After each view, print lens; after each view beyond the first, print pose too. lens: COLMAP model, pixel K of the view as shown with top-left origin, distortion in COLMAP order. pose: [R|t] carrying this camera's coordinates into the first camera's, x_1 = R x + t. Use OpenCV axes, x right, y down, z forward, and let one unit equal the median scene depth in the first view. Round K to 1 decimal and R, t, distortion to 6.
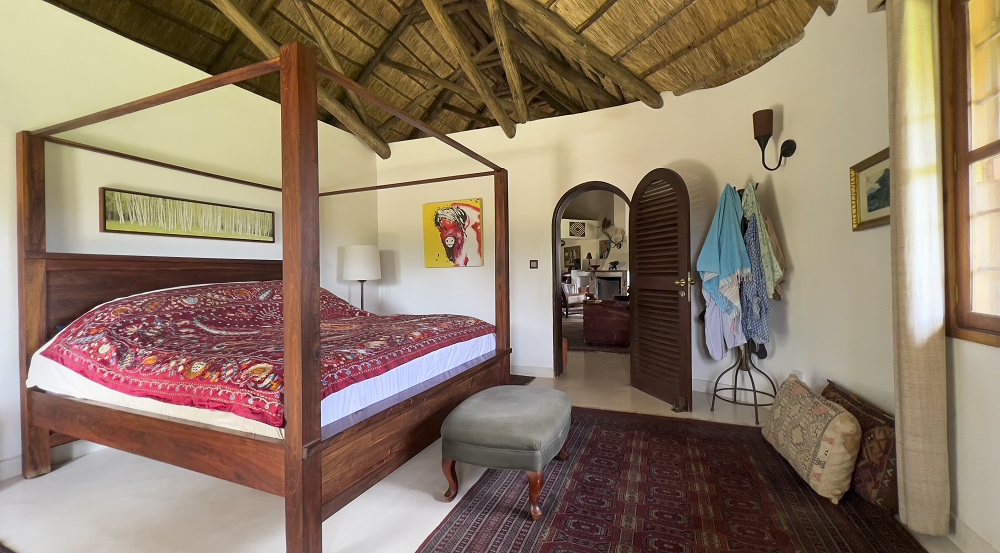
lens RADIAL K [[390.8, 0, 503.6], [0, 390.8, 274.3], [0, 0, 1]] dist [-0.000177, -0.000001]
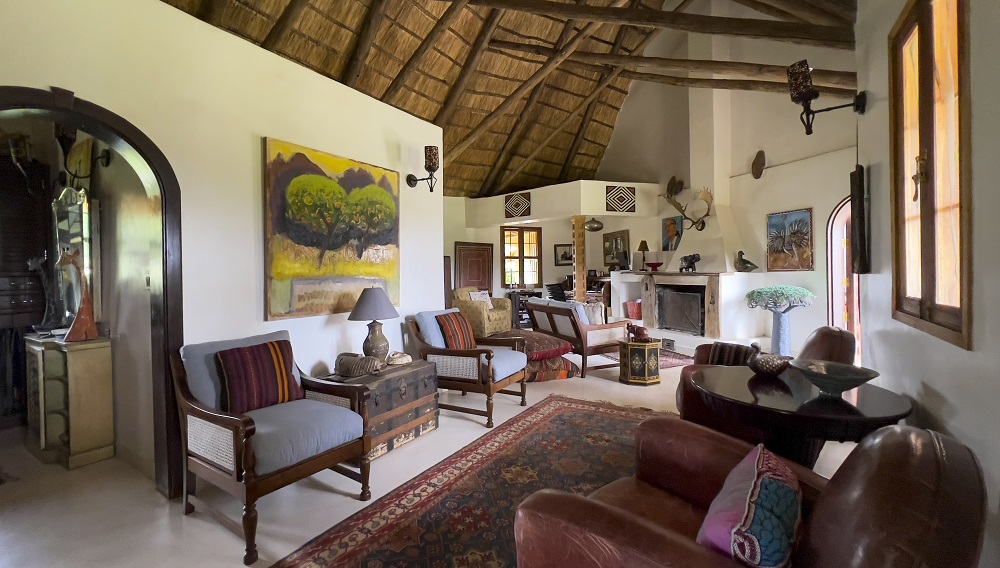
lens RADIAL K [[416.4, 0, 495.9], [0, 416.4, 276.1], [0, 0, 1]] dist [0.000595, 0.000012]
pose [[0.987972, -0.002799, -0.154604, 0.103862], [0.004449, 0.999937, 0.010330, -0.011148], [0.154566, -0.010893, 0.987922, 0.379580]]
